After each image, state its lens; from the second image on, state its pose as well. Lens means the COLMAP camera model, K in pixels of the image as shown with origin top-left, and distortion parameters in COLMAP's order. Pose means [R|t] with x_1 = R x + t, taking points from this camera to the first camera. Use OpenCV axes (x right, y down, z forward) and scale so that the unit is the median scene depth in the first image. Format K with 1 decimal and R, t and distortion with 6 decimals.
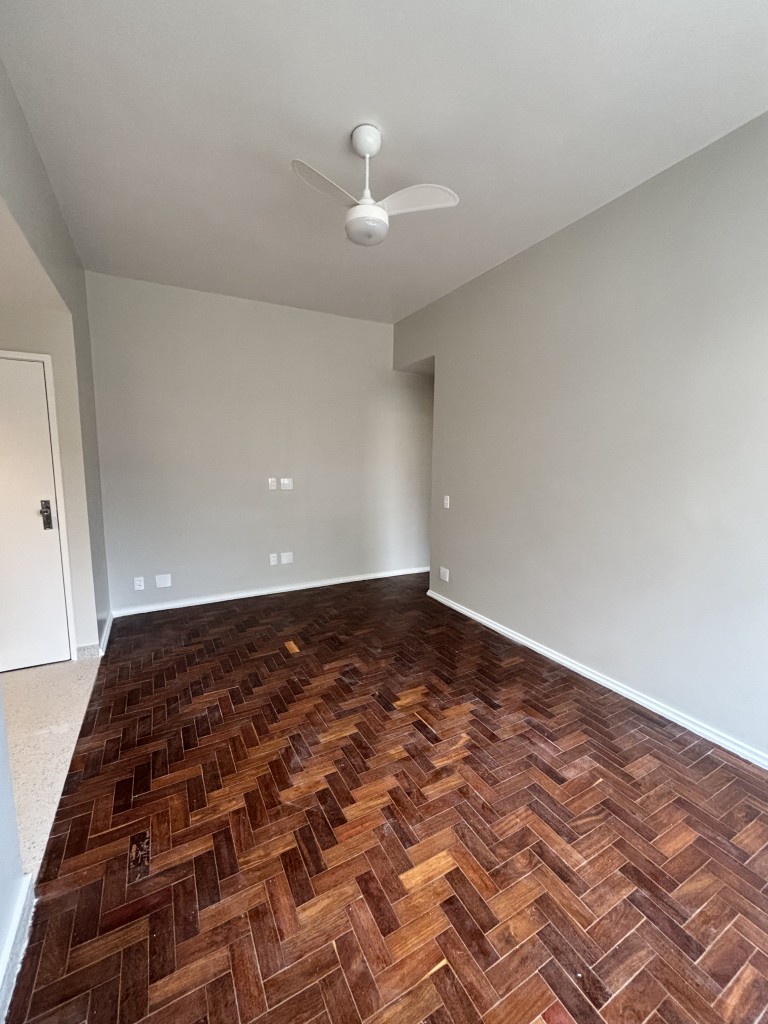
lens RADIAL K [[413.1, 0, 382.5], [0, 413.1, 513.3], [0, 0, 1]] dist [0.003270, 0.000248]
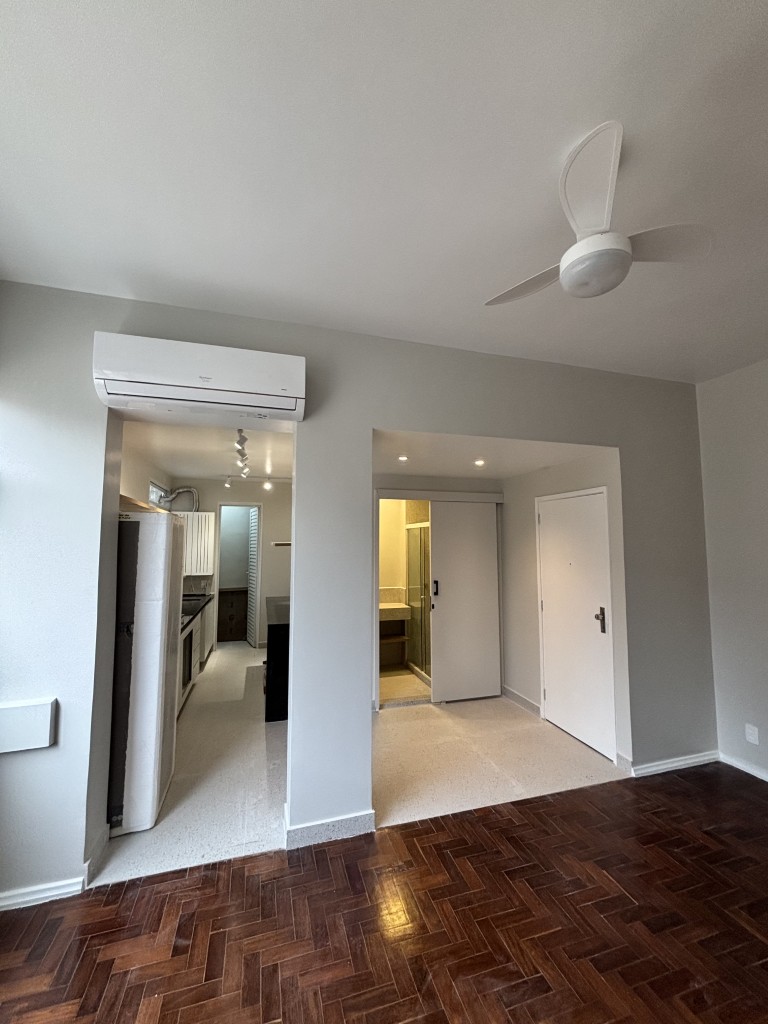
lens RADIAL K [[413.6, 0, 383.1], [0, 413.6, 512.6], [0, 0, 1]] dist [-0.002392, 0.001302]
pose [[-0.203539, -0.079642, -0.975822, 0.559171], [-0.128967, 0.990182, -0.053914, -0.180732], [0.970536, 0.114875, -0.211812, 0.717356]]
